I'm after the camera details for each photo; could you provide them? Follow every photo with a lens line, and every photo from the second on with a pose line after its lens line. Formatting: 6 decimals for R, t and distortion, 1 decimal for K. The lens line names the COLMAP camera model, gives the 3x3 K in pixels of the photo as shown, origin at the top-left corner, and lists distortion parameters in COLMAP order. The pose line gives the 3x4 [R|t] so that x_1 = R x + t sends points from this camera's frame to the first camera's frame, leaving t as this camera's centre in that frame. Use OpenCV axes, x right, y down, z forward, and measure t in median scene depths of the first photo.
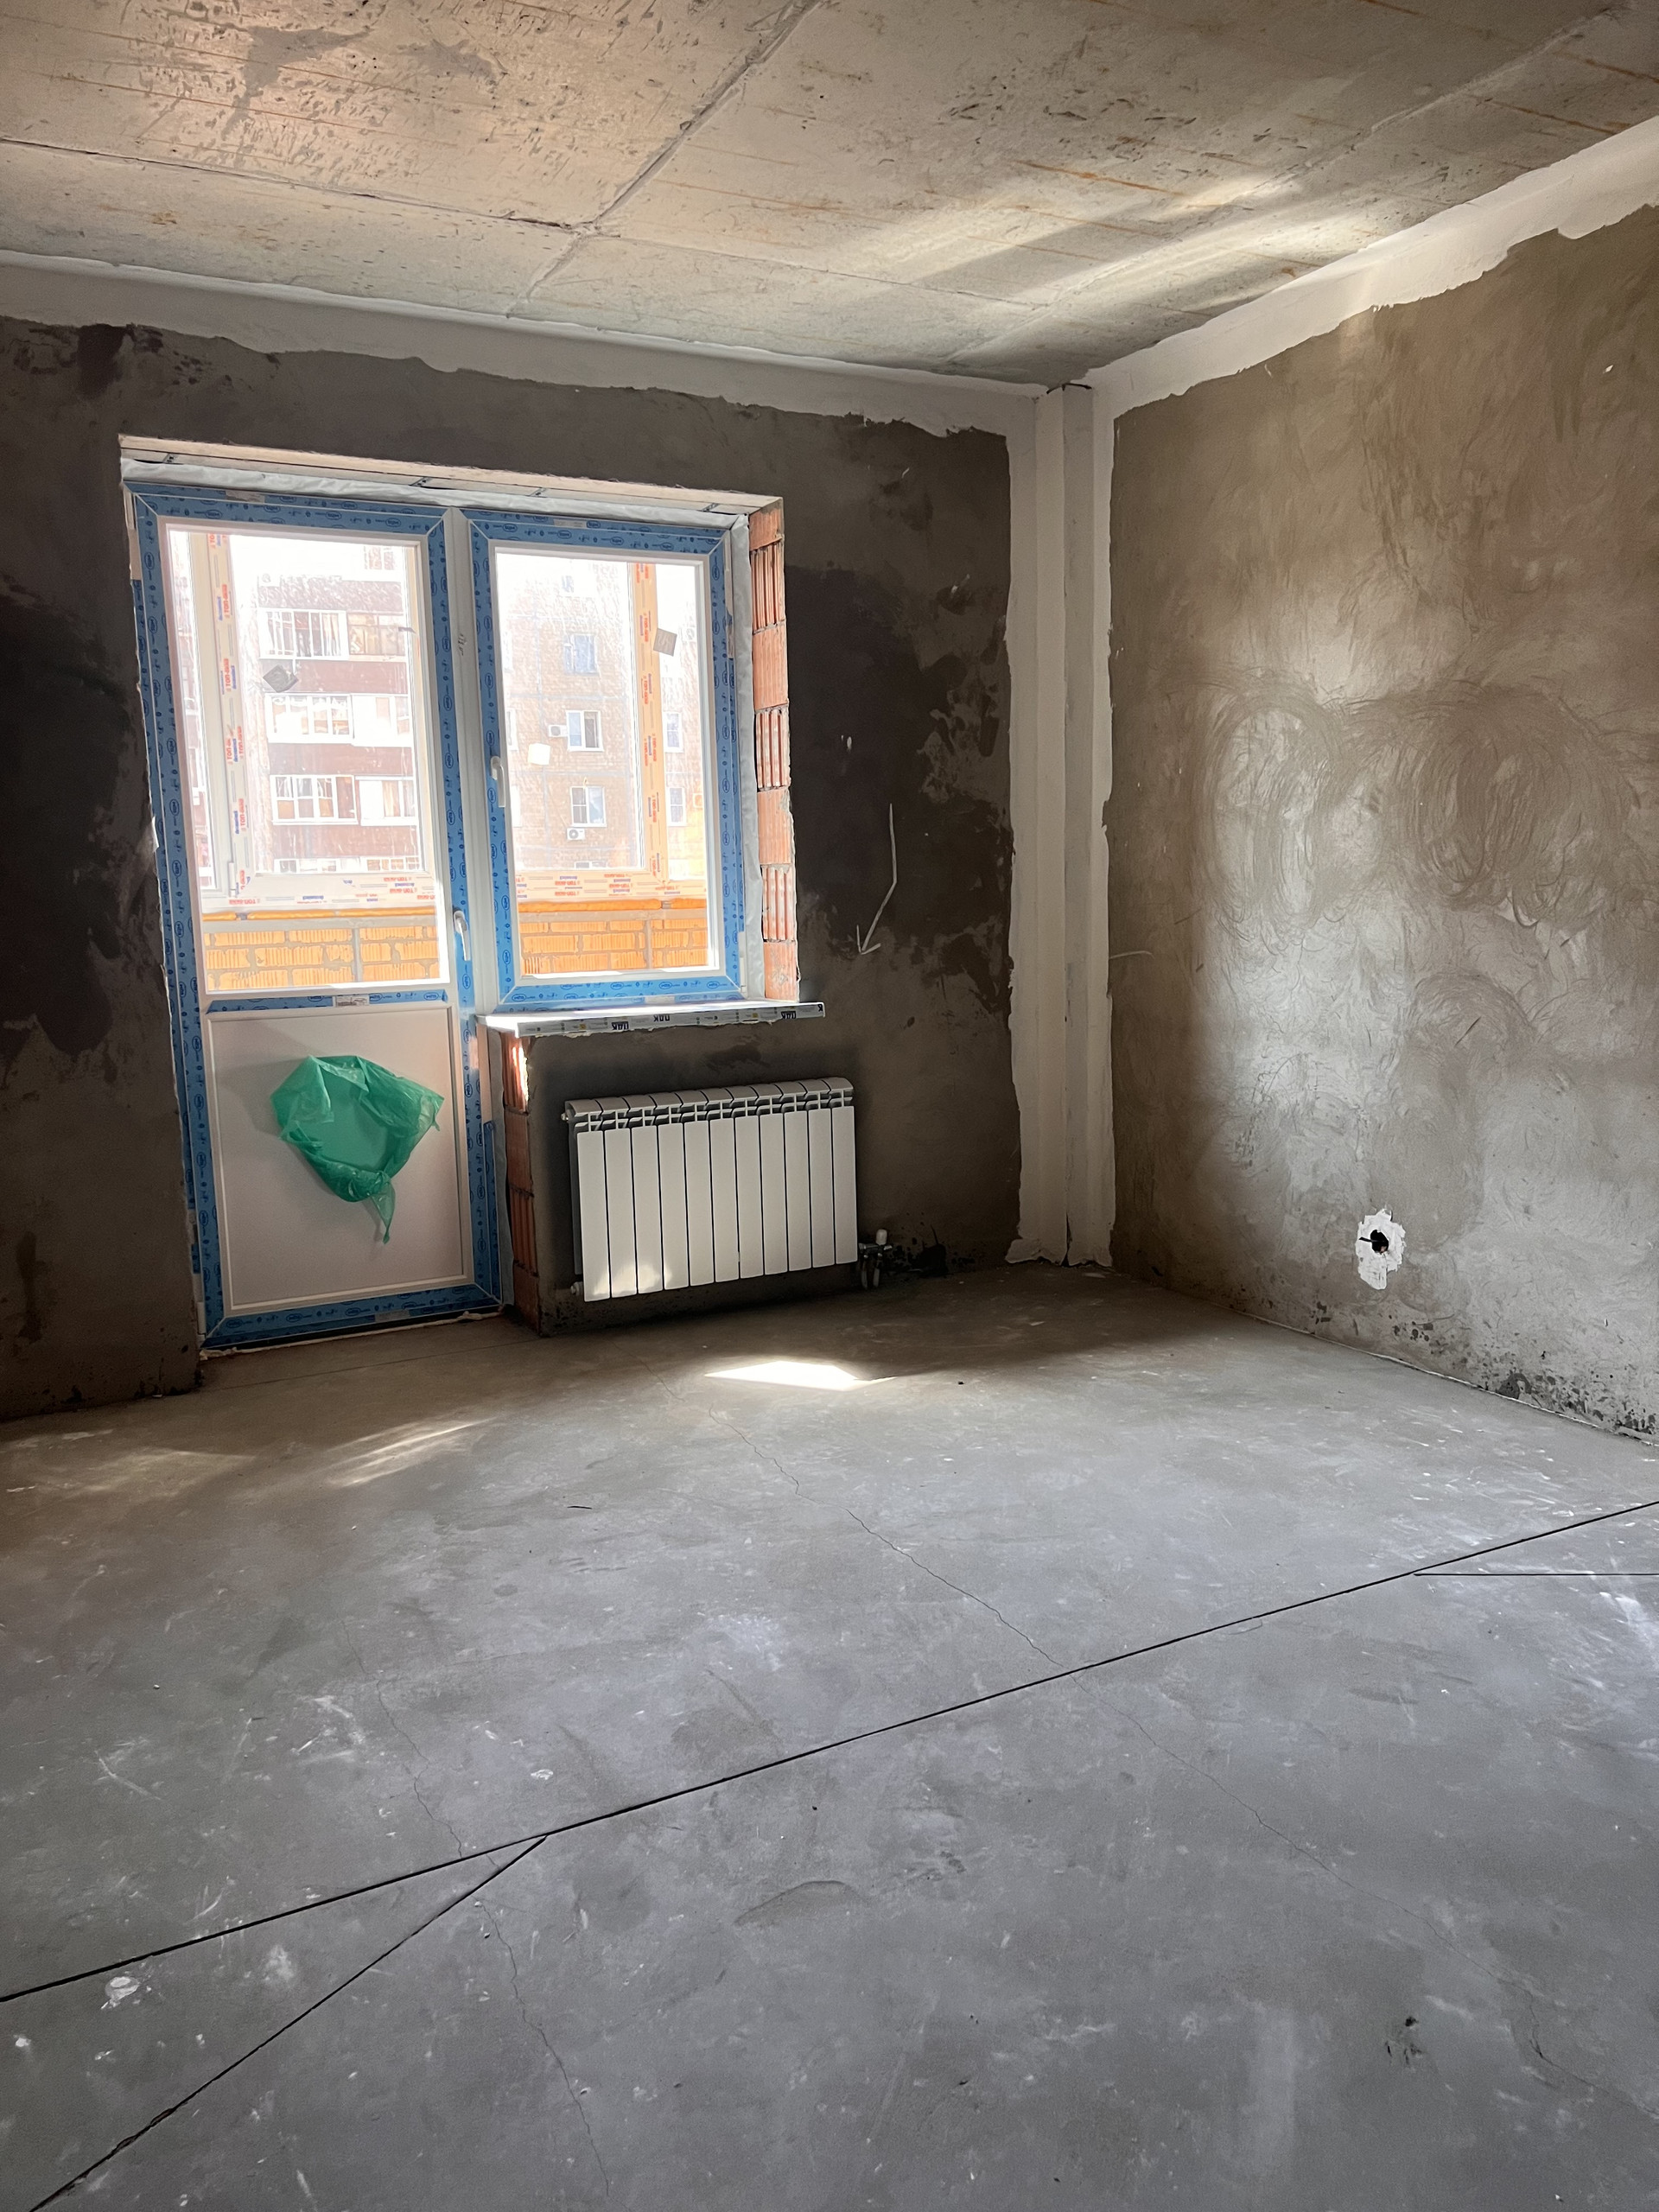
lens RADIAL K [[1654.7, 0, 837.3], [0, 1654.7, 1129.4], [0, 0, 1]] dist [0.050236, -0.064096]
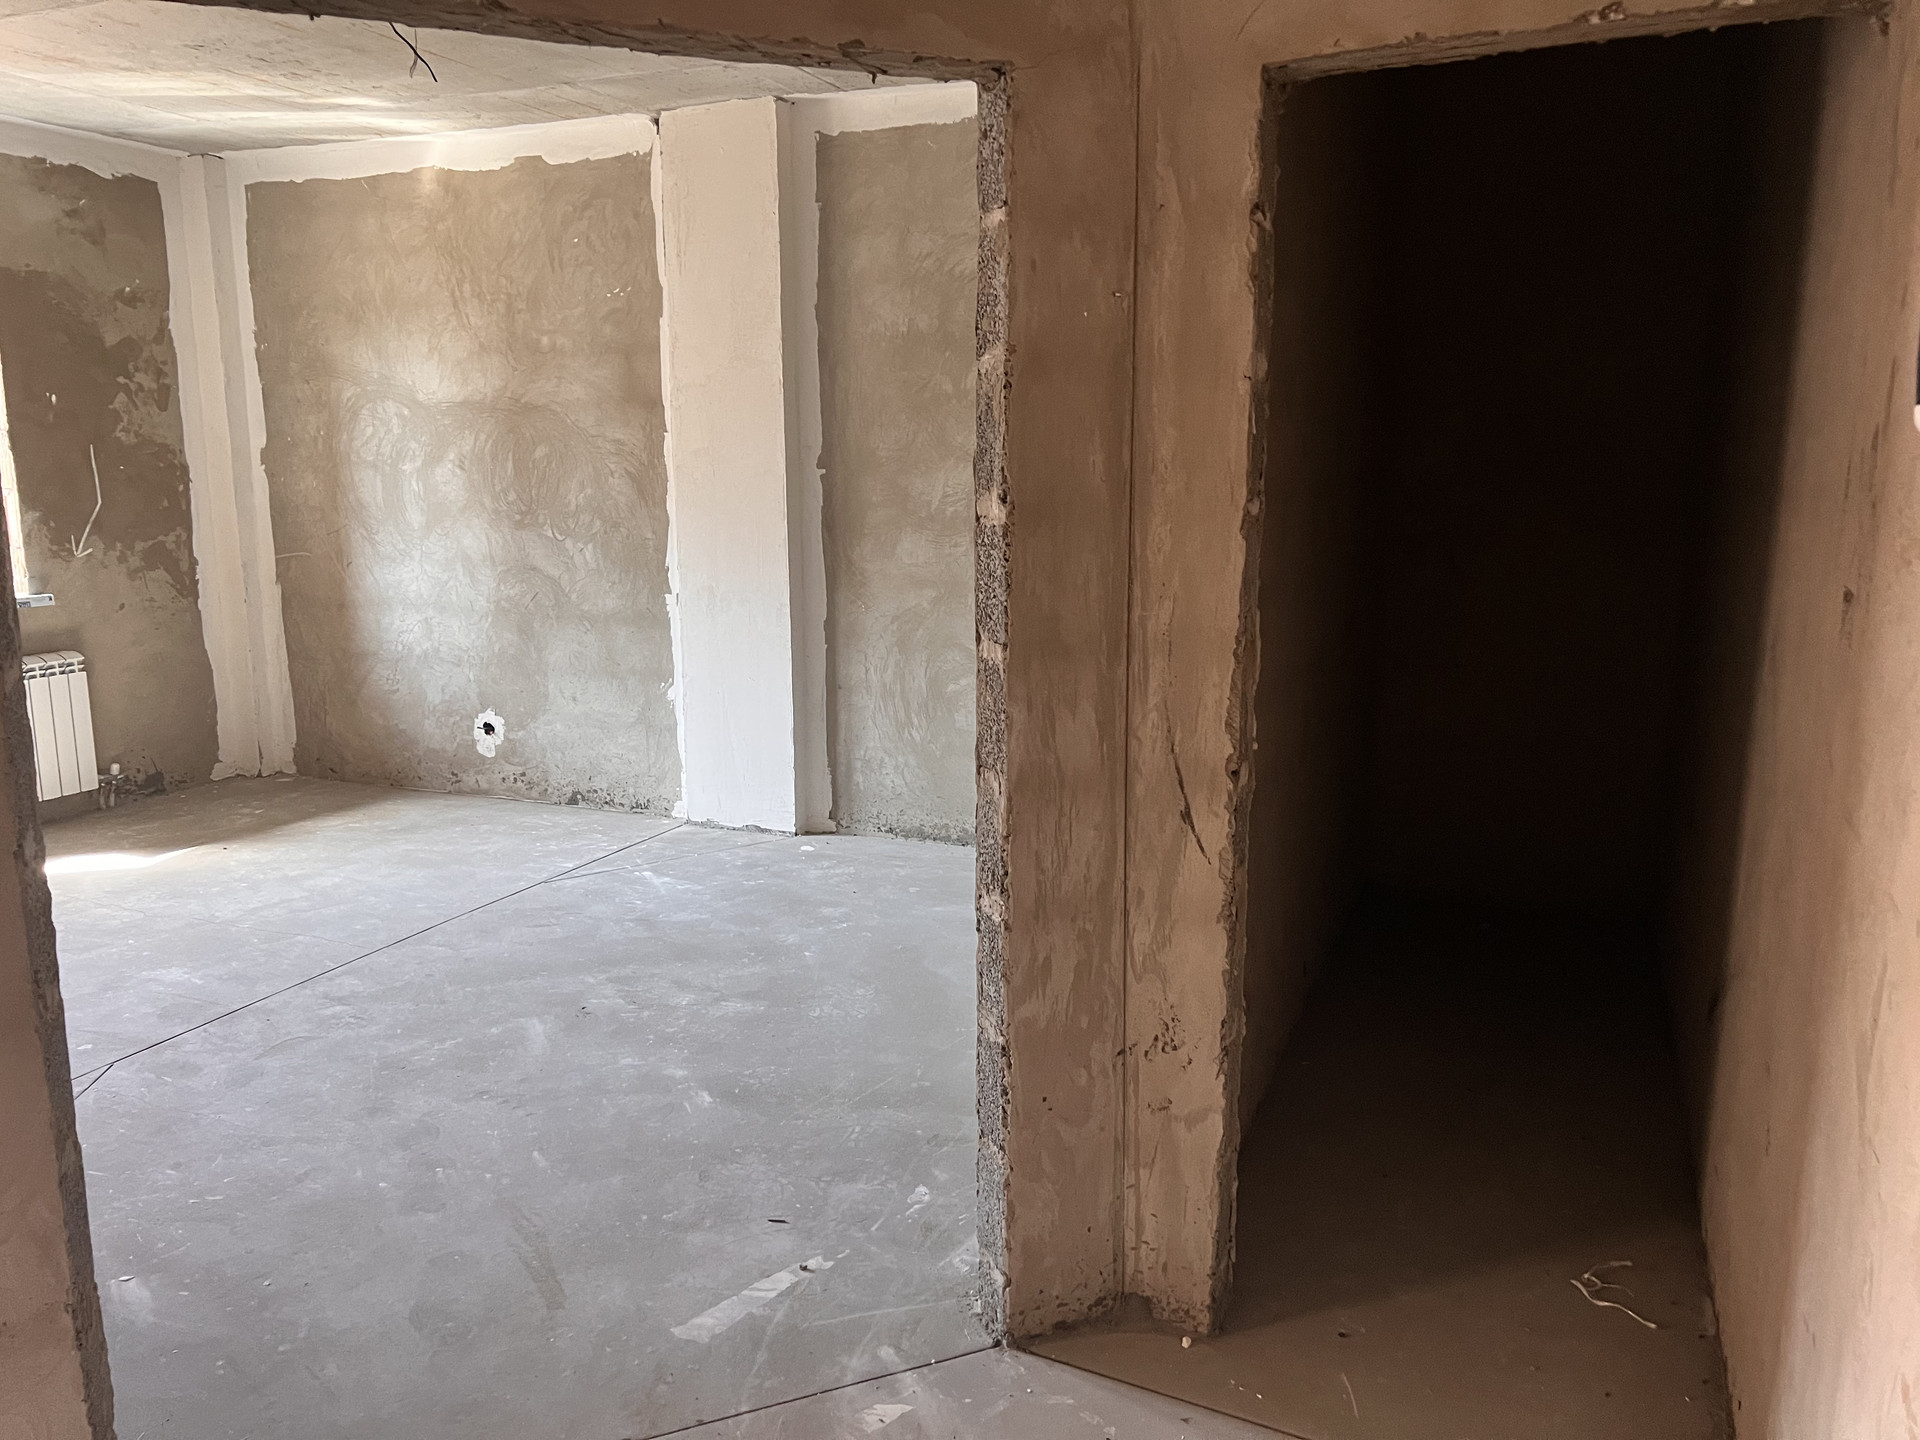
lens RADIAL K [[1436.3, 0, 969.8], [0, 1436.3, 730.0], [0, 0, 1]] dist [0.050236, -0.064096]
pose [[0.765223, -0.092764, 0.637047, -0.208529], [0.075372, 0.995668, 0.054448, 0.024568], [-0.639338, 0.006351, 0.768899, -0.384924]]
